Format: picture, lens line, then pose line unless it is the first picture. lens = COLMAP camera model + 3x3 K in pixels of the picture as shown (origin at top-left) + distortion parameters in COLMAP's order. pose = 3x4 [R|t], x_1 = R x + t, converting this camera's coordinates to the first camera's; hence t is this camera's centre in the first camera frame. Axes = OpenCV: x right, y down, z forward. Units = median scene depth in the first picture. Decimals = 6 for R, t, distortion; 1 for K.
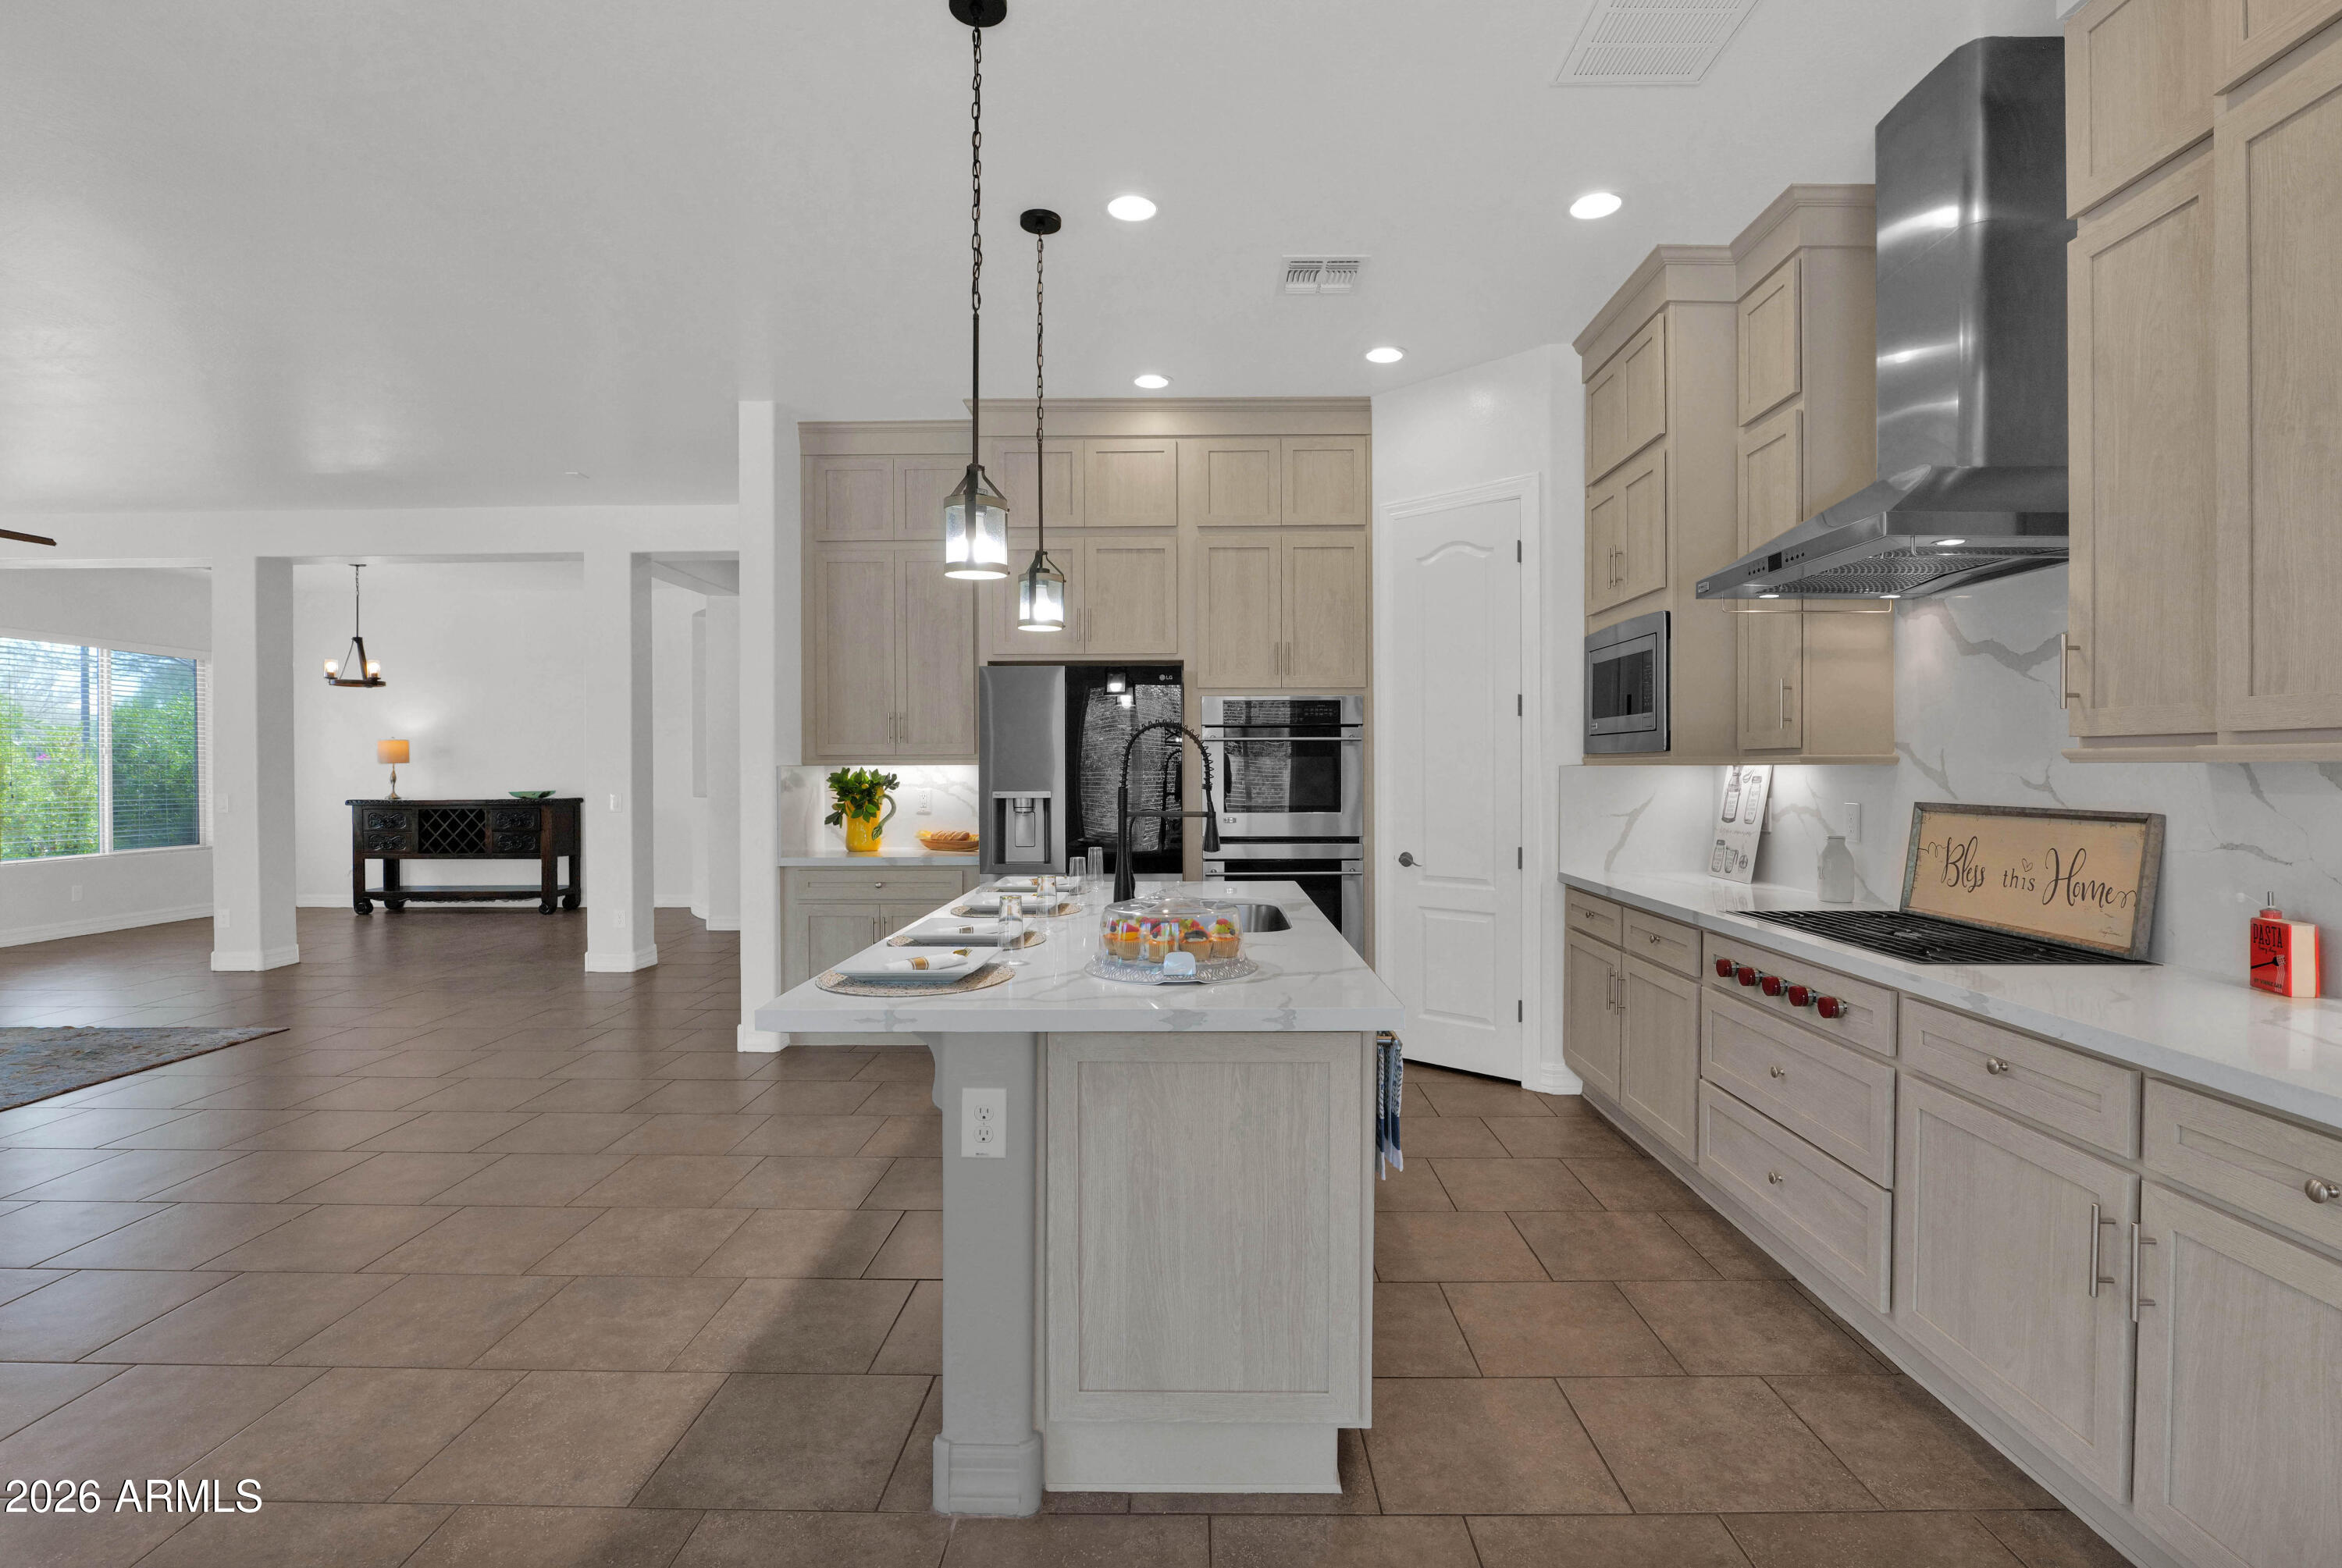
lens RADIAL K [[1098.2, 0, 1175.8], [0, 1098.2, 780.5], [0, 0, 1]] dist [-0.021152, 0.001029]
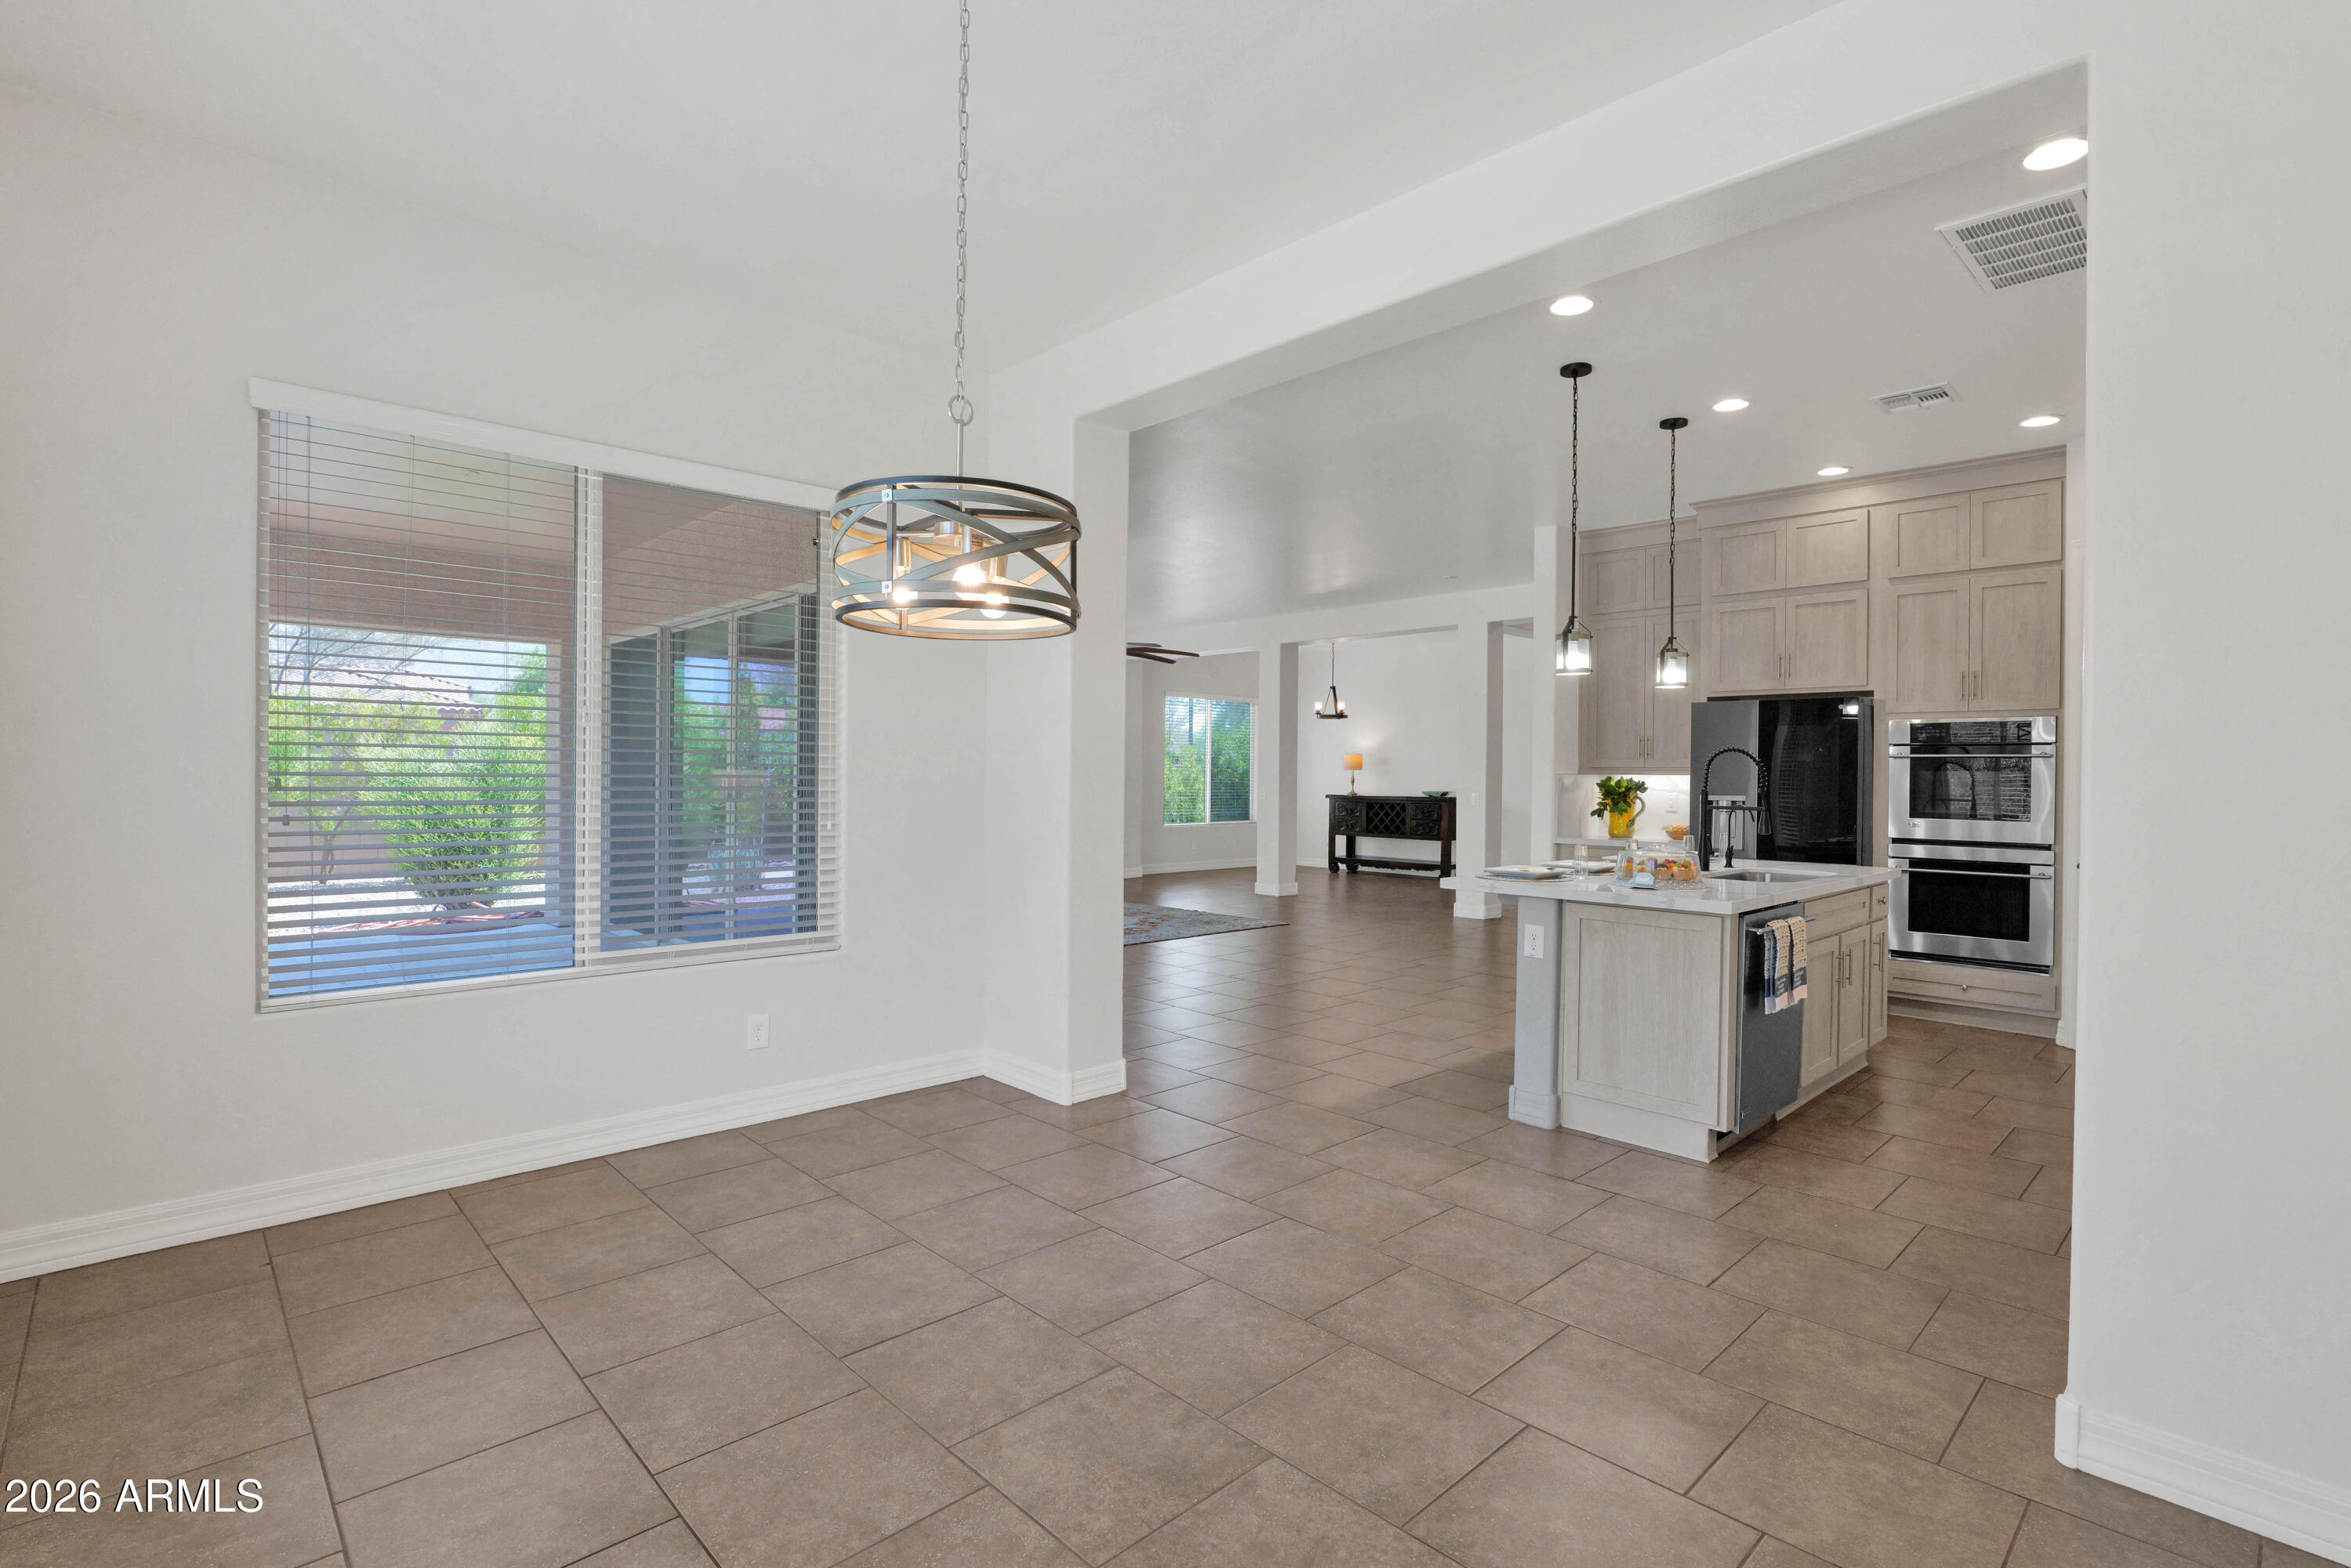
lens RADIAL K [[1102.6, 0, 1180.3], [0, 1102.6, 780.5], [0, 0, 1]] dist [-0.021152, 0.001029]
pose [[0.700000, 0.013912, -0.714008, 0.314181], [-0.019535, 0.999809, 0.000329, 0.003973], [0.713876, 0.013718, 0.700138, -0.361894]]
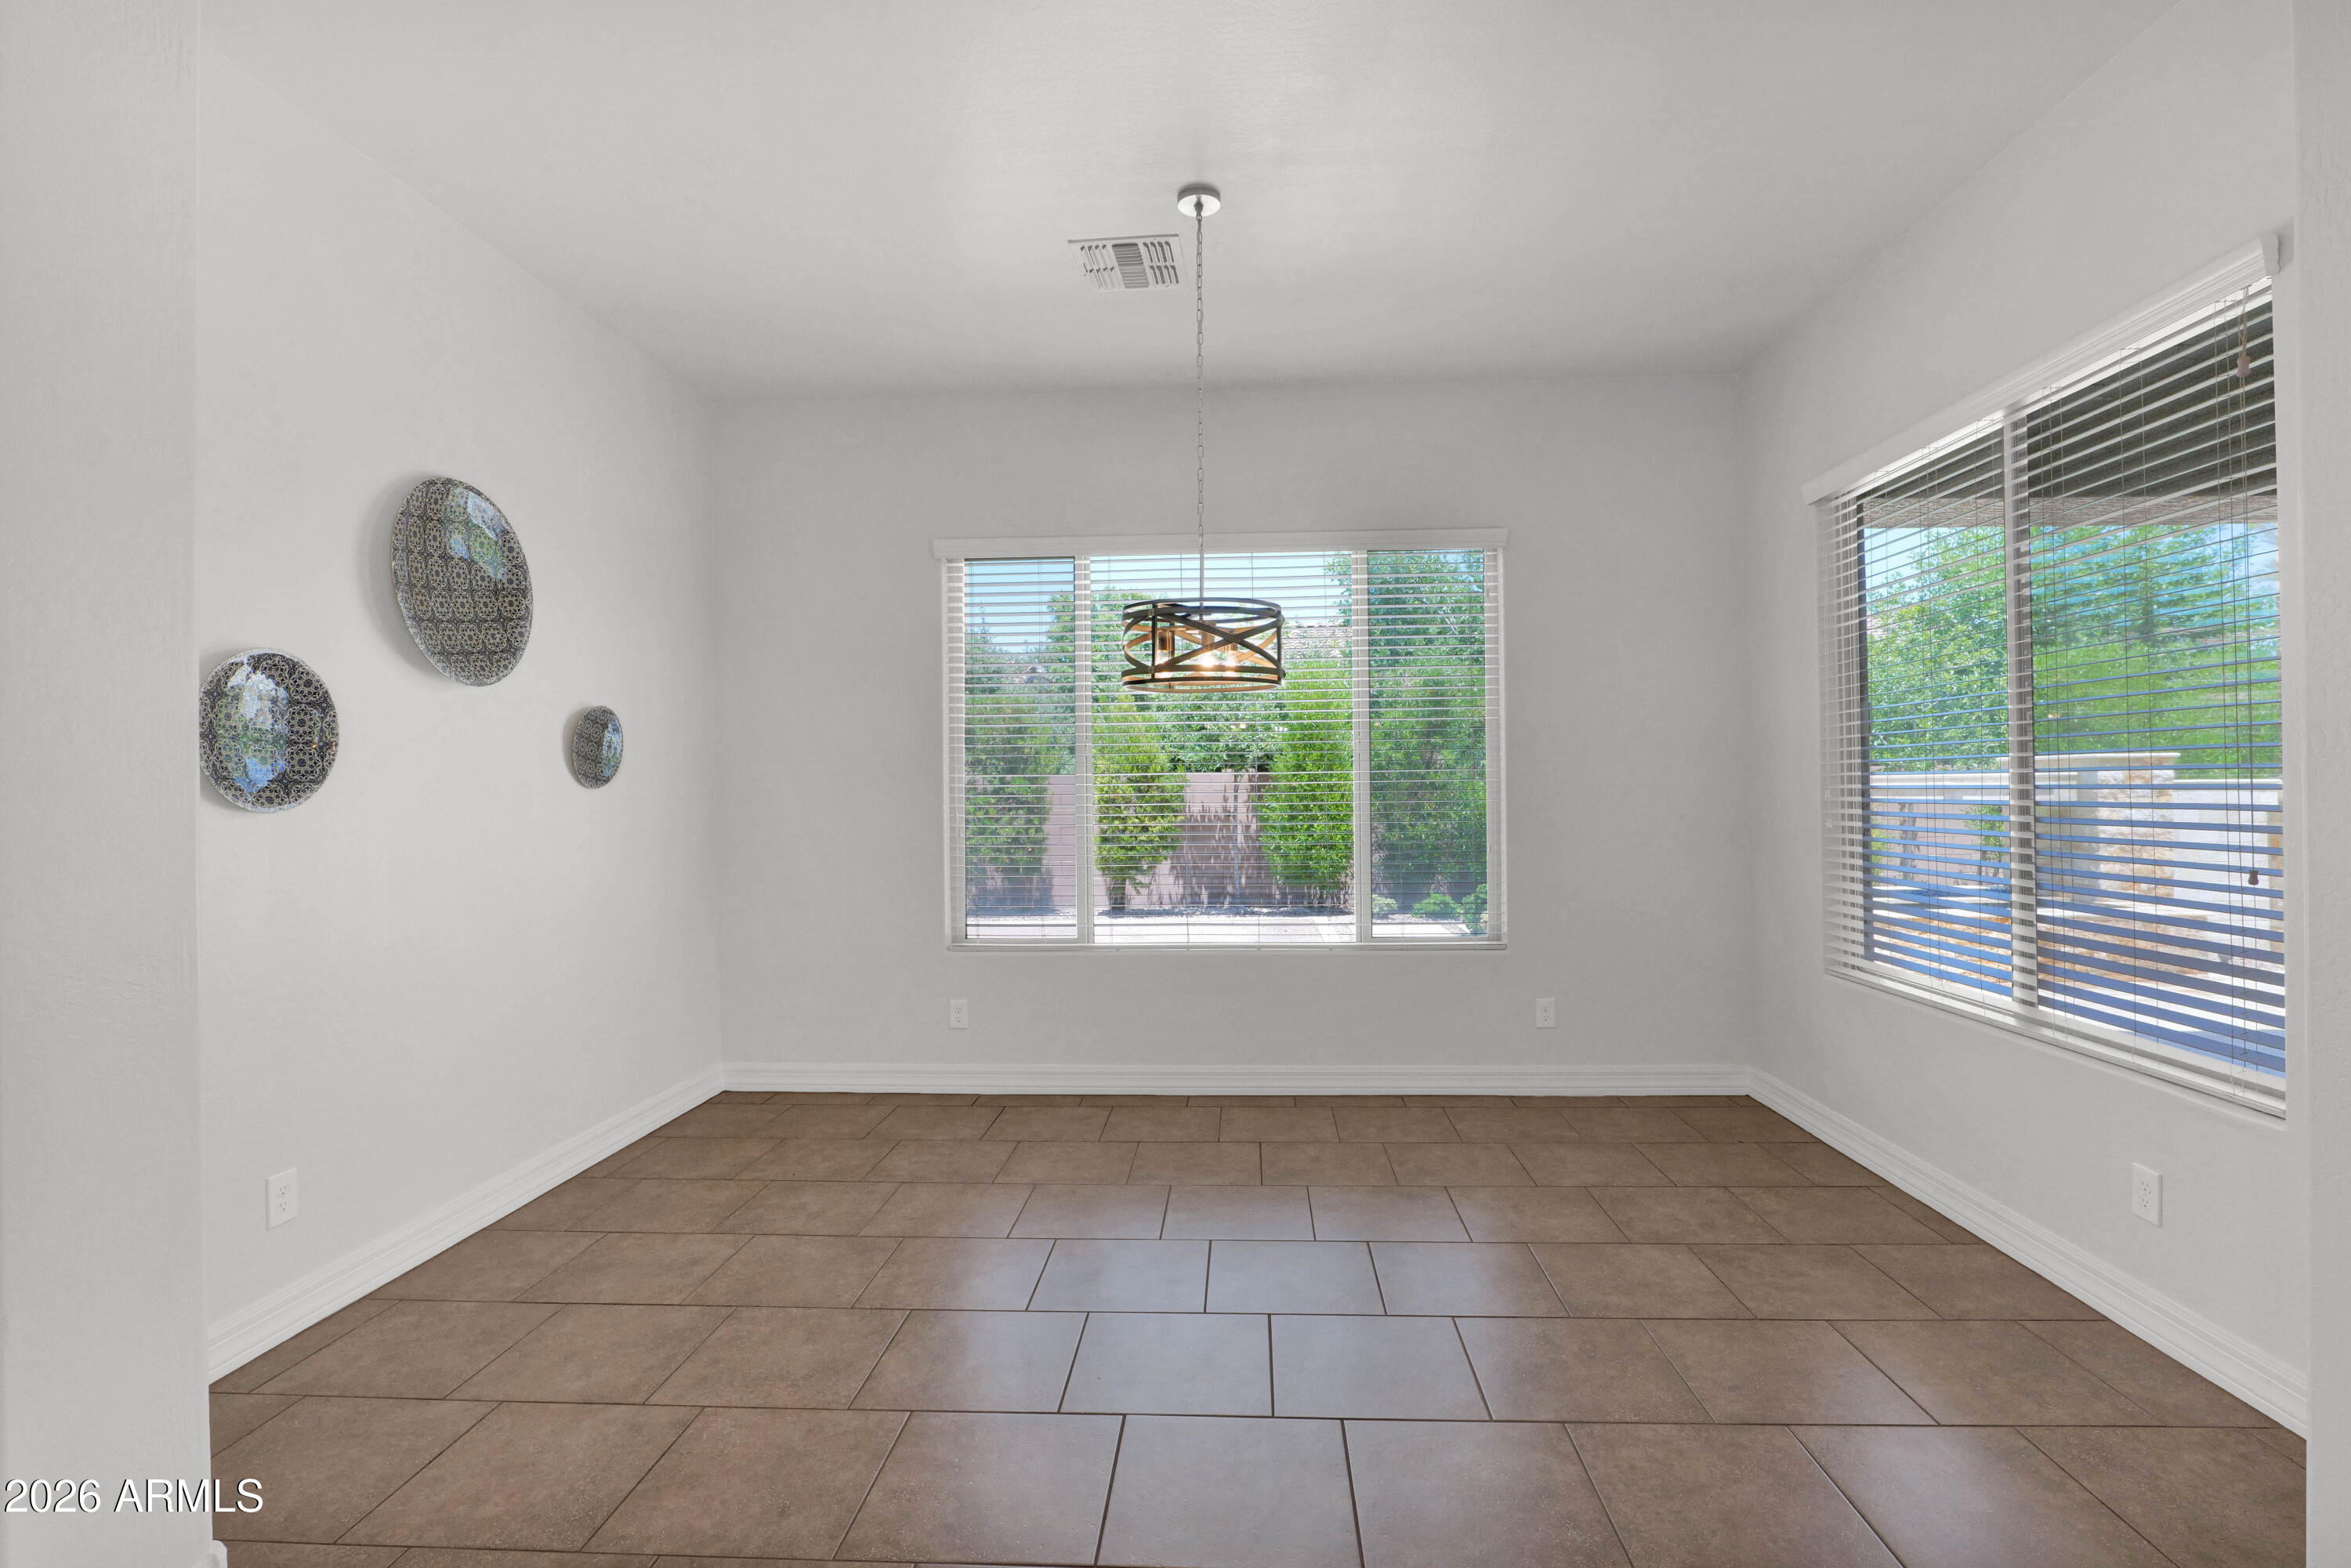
lens RADIAL K [[1083.1, 0, 1198.4], [0, 1083.1, 783.4], [0, 0, 1]] dist [-0.000680, 0.000113]
pose [[-0.999451, 0.016757, 0.028592, -0.029919], [0.017001, 0.999821, 0.008336, -0.004348], [-0.028447, 0.008817, -0.999556, 0.425031]]
